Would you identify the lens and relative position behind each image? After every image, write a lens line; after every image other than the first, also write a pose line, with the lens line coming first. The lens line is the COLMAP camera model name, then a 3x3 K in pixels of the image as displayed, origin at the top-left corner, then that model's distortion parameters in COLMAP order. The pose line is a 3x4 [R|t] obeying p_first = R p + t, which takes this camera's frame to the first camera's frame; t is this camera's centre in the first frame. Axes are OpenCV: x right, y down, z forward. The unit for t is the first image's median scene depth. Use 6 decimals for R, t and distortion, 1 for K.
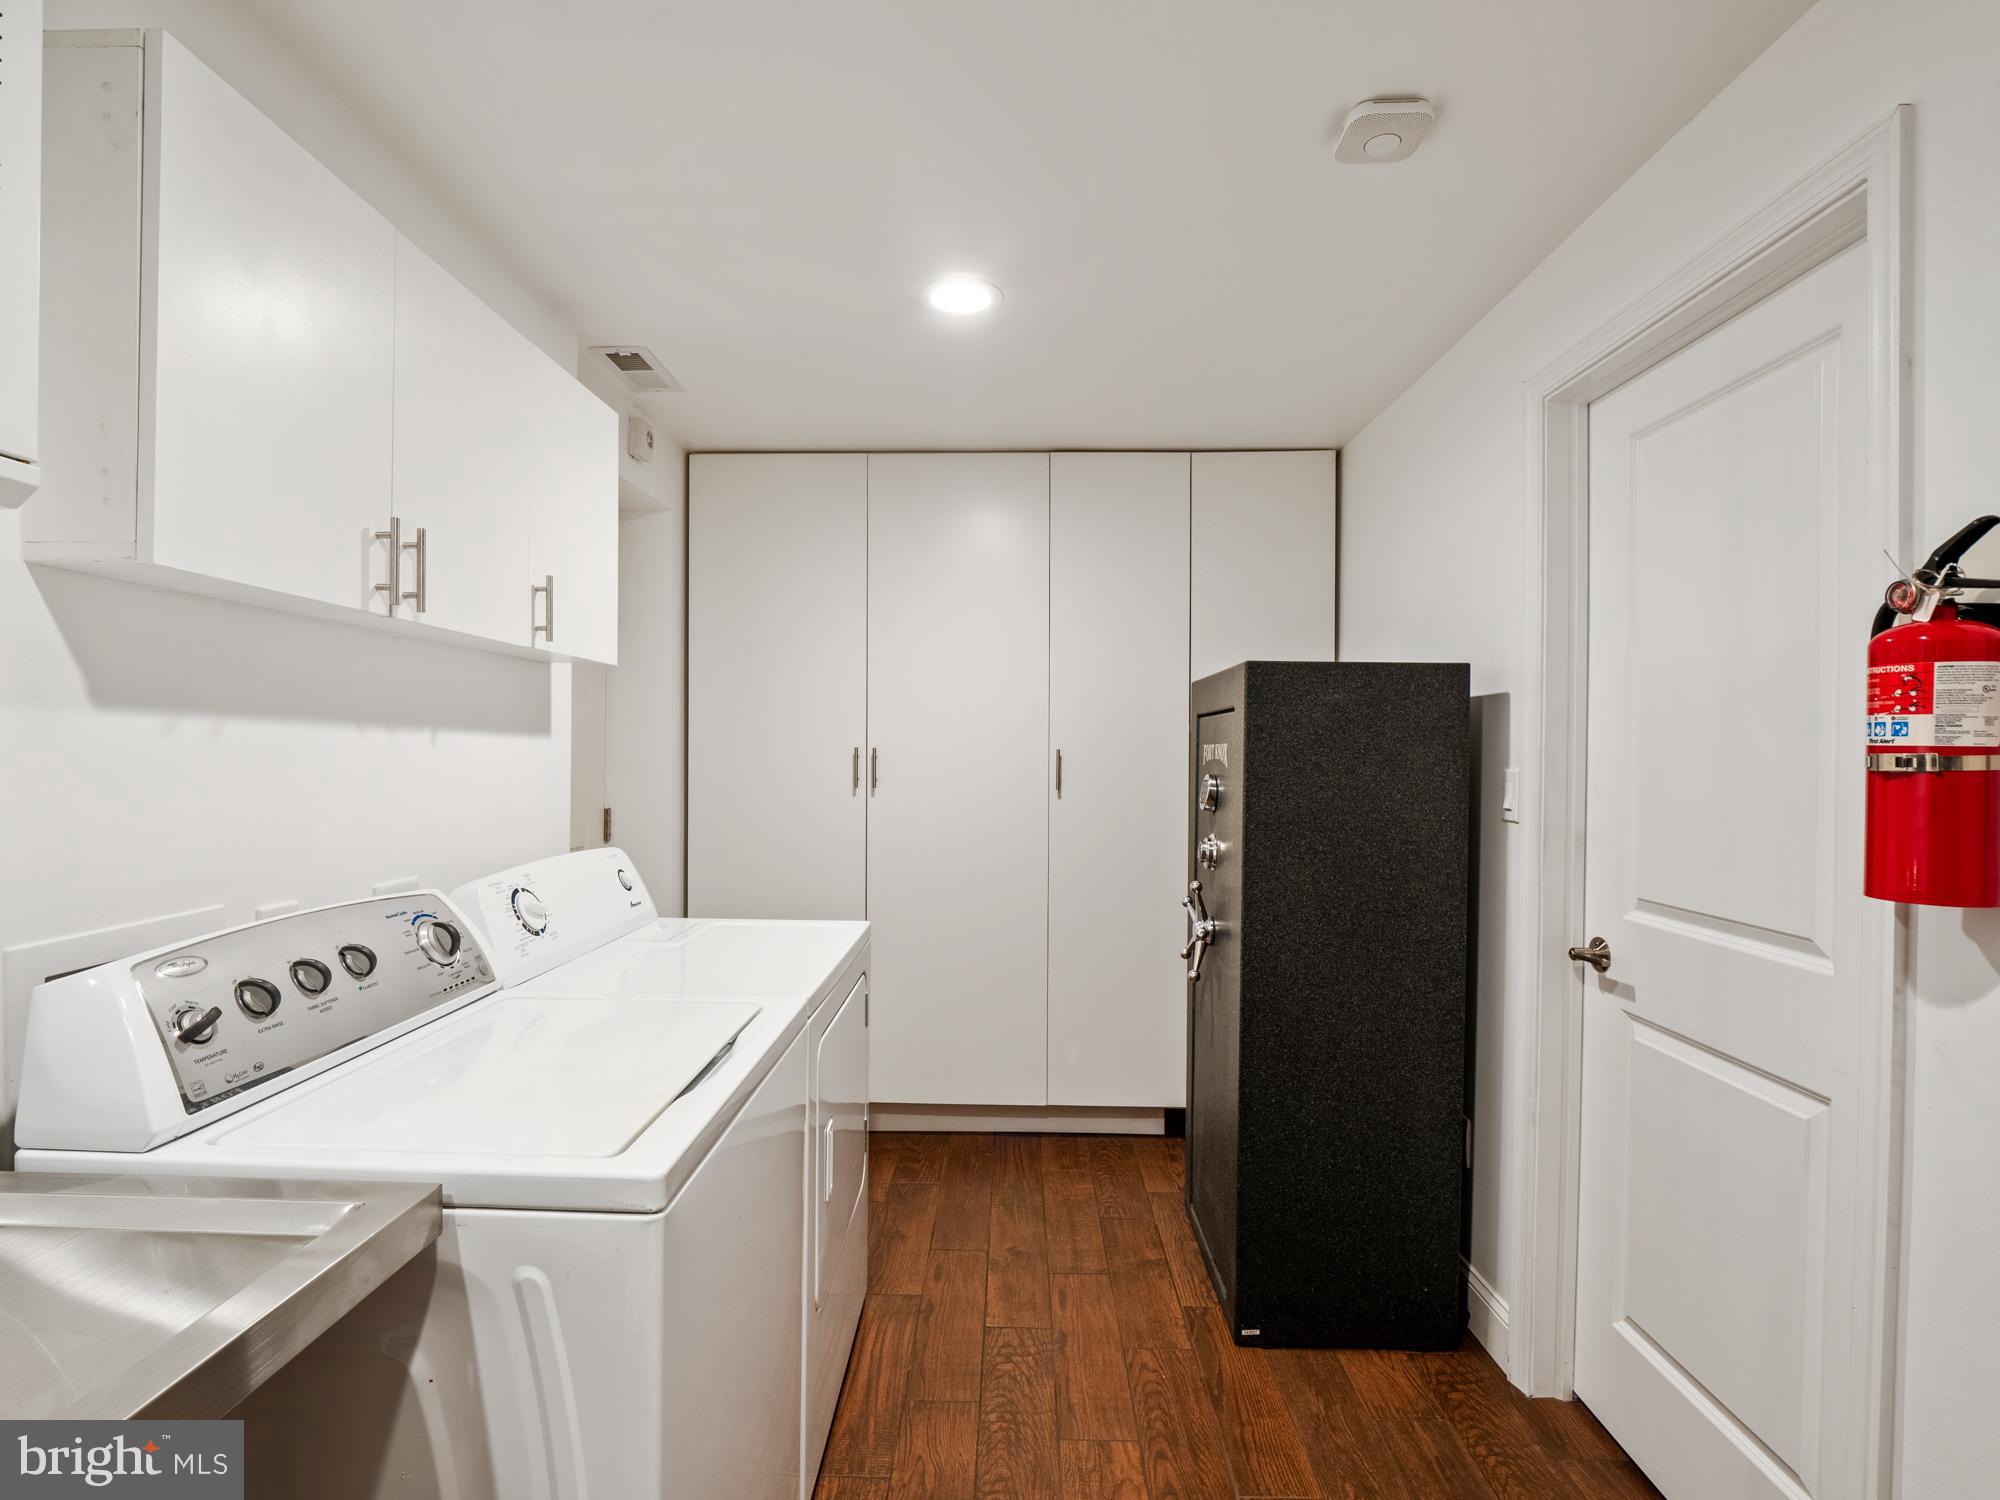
lens RADIAL K [[986.1, 0, 1000.0], [0, 986.1, 750.0], [0, 0, 1]] dist [-0.013317, -0.001347]
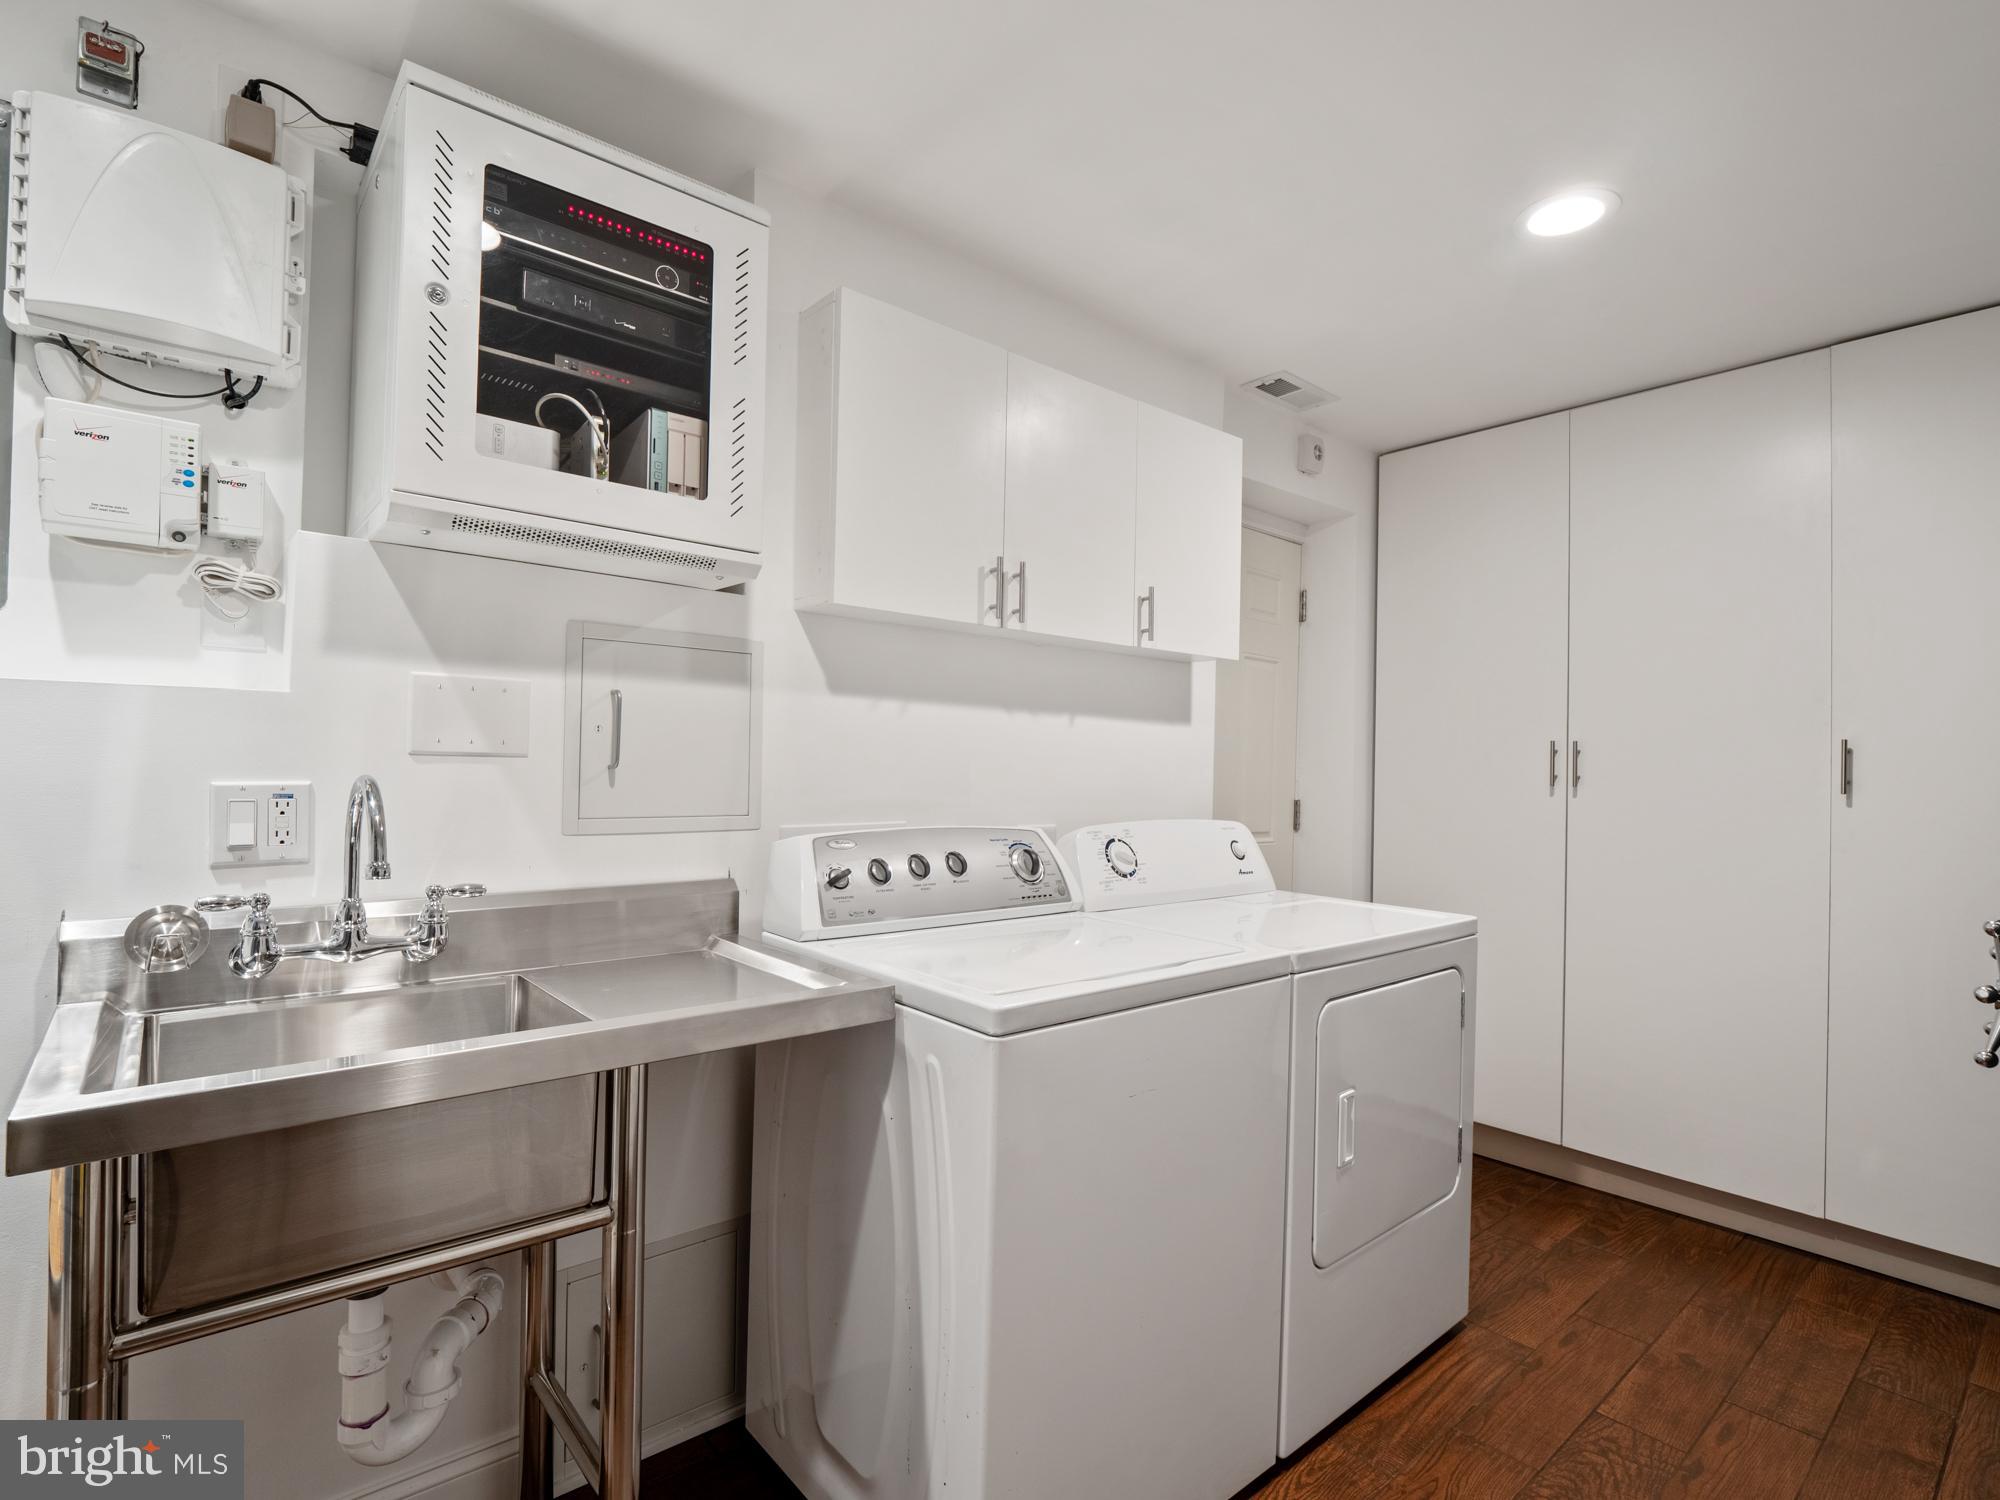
lens RADIAL K [[1004.4, 0, 1000.0], [0, 1004.4, 750.0], [0, 0, 1]] dist [-0.000880, -0.002784]
pose [[0.660890, -0.008274, -0.750437, 0.343005], [-0.013002, 0.999663, -0.022472, 0.053919], [0.750370, 0.024609, 0.660560, 0.041263]]
